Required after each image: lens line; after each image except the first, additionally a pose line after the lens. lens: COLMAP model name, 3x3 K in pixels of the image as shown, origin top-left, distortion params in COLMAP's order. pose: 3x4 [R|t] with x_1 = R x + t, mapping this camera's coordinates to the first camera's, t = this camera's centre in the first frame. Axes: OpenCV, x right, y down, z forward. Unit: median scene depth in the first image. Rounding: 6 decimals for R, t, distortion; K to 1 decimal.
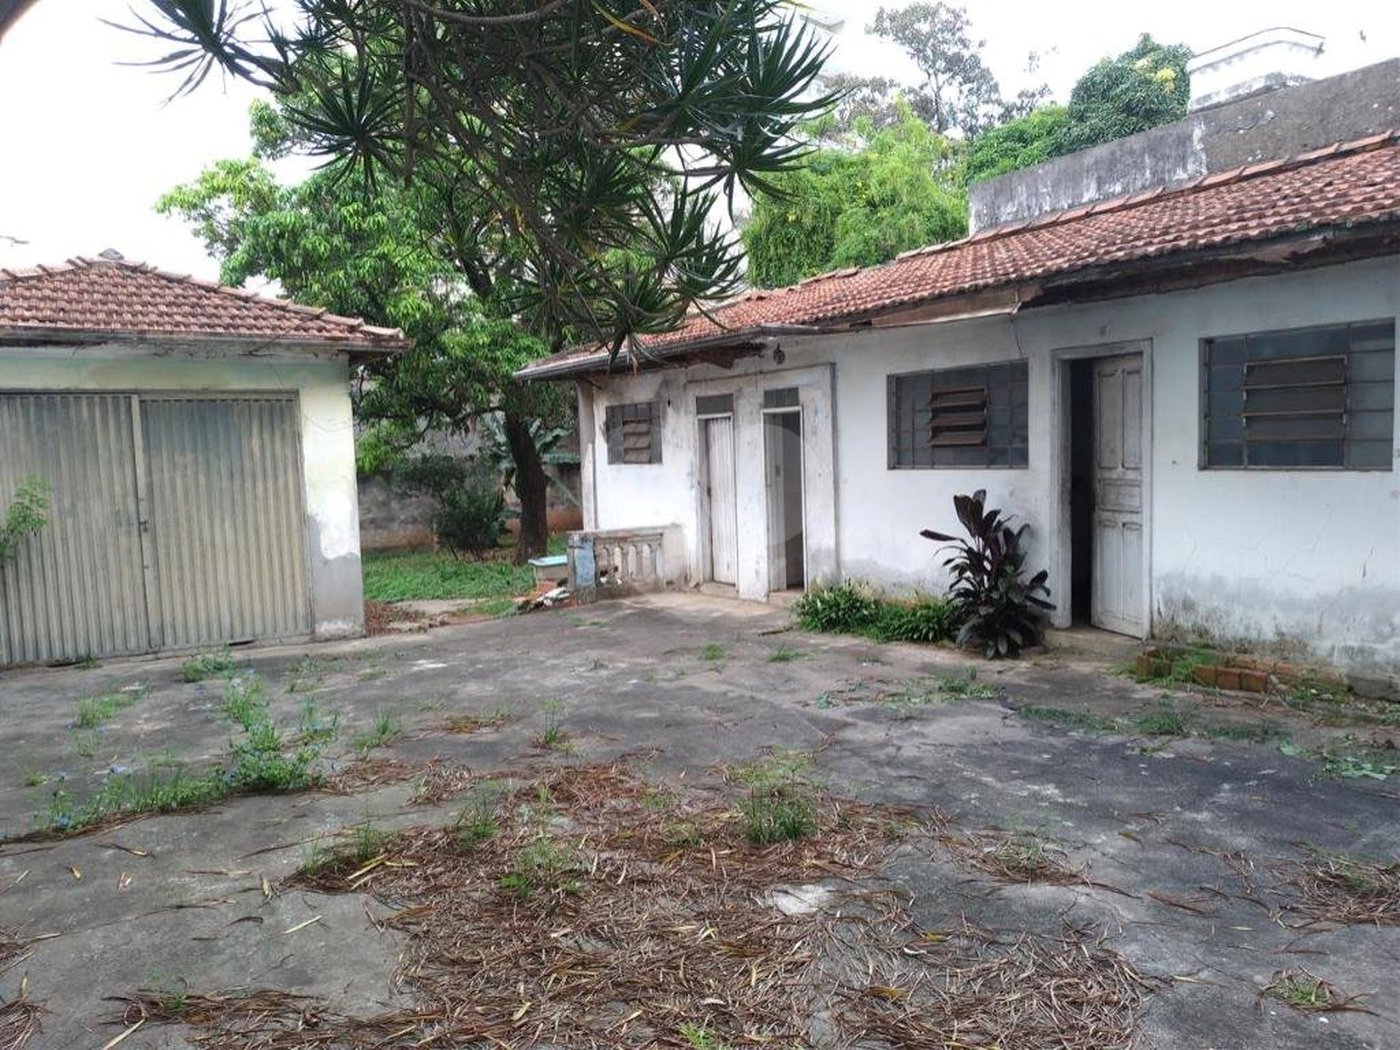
lens RADIAL K [[1032.0, 0, 710.6], [0, 1032.0, 525.9], [0, 0, 1]] dist [0.005951, -0.010840]
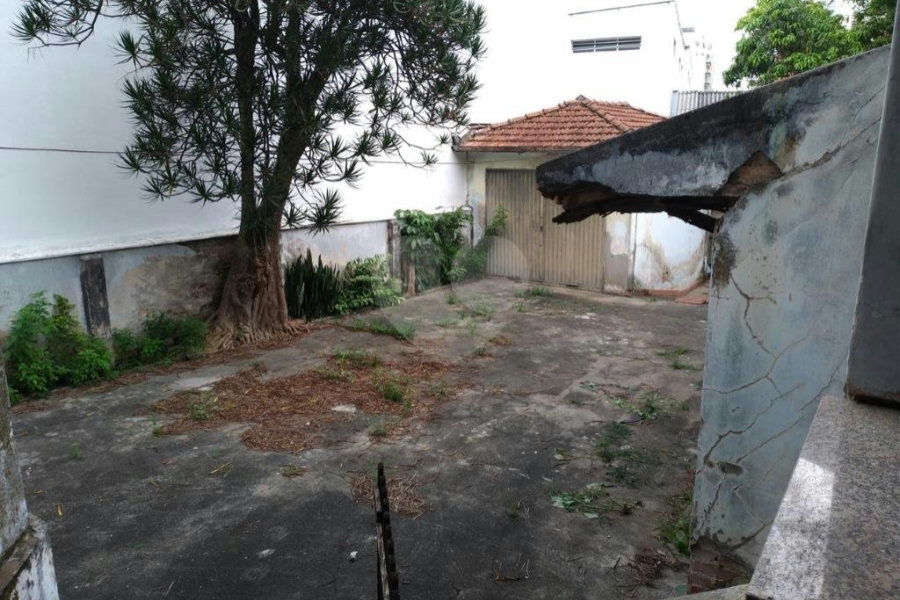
lens RADIAL K [[667.4, 0, 450.0], [0, 667.4, 300.0], [0, 0, 1]] dist [0.058437, -0.126495]
pose [[0.399944, 0.240436, -0.884441, 0.878009], [-0.075533, 0.970342, 0.229632, -0.204273], [0.913422, -0.025035, 0.406243, 0.215159]]
